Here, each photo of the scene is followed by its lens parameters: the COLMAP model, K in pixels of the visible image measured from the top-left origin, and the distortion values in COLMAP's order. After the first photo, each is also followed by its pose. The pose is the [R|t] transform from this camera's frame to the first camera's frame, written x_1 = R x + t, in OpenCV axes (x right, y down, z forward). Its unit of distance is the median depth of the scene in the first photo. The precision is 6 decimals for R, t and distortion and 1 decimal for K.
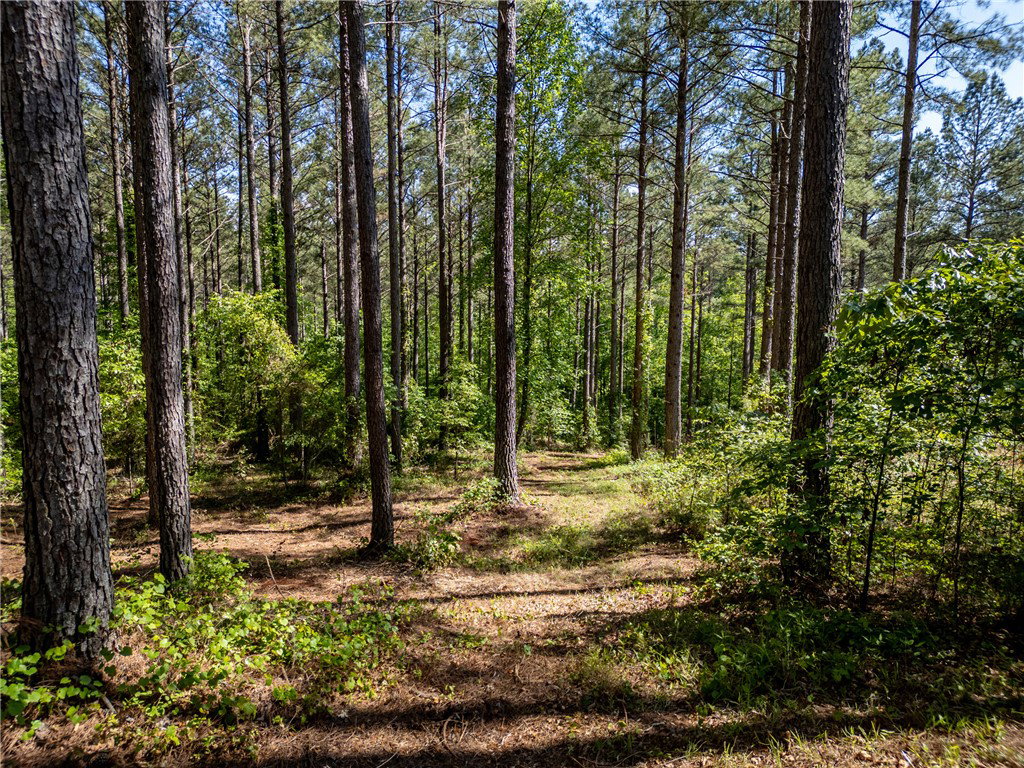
lens RADIAL K [[706.7, 0, 512.9], [0, 706.7, 383.9], [0, 0, 1]] dist [-0.001978, -0.001045]
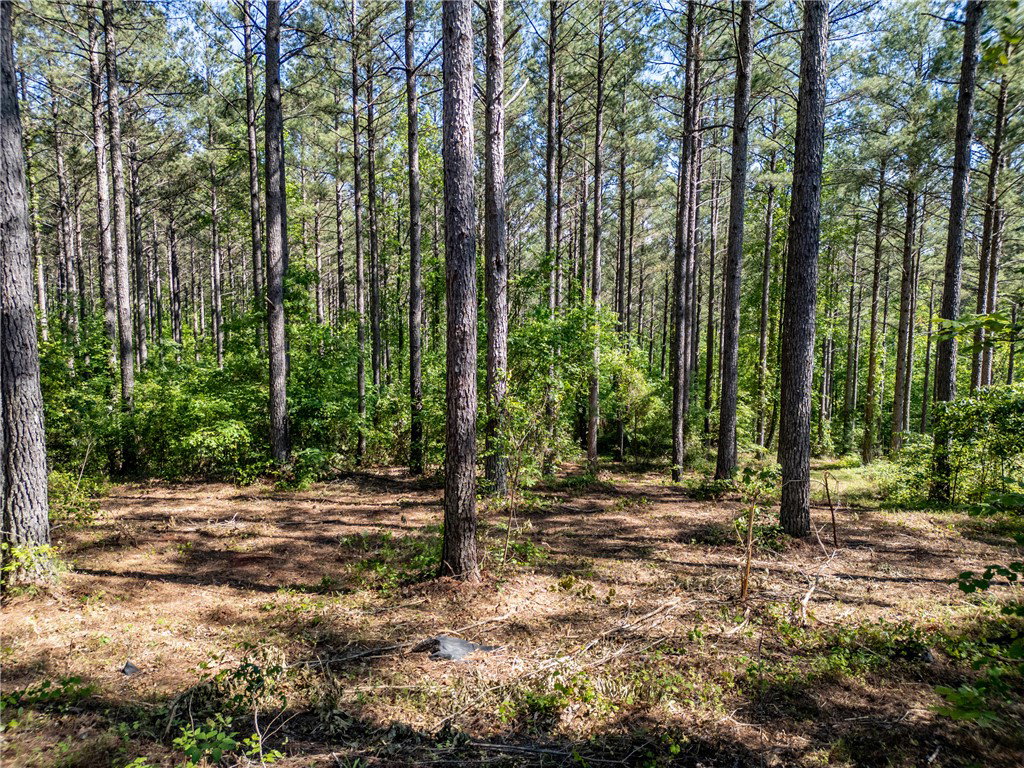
lens RADIAL K [[706.7, 0, 510.1], [0, 706.7, 383.3], [0, 0, 1]] dist [-0.001978, -0.001045]
pose [[0.954949, 0.027162, -0.295523, -0.047559], [-0.027395, 0.999619, 0.003355, -0.018989], [0.295501, 0.004892, 0.955330, -0.288416]]
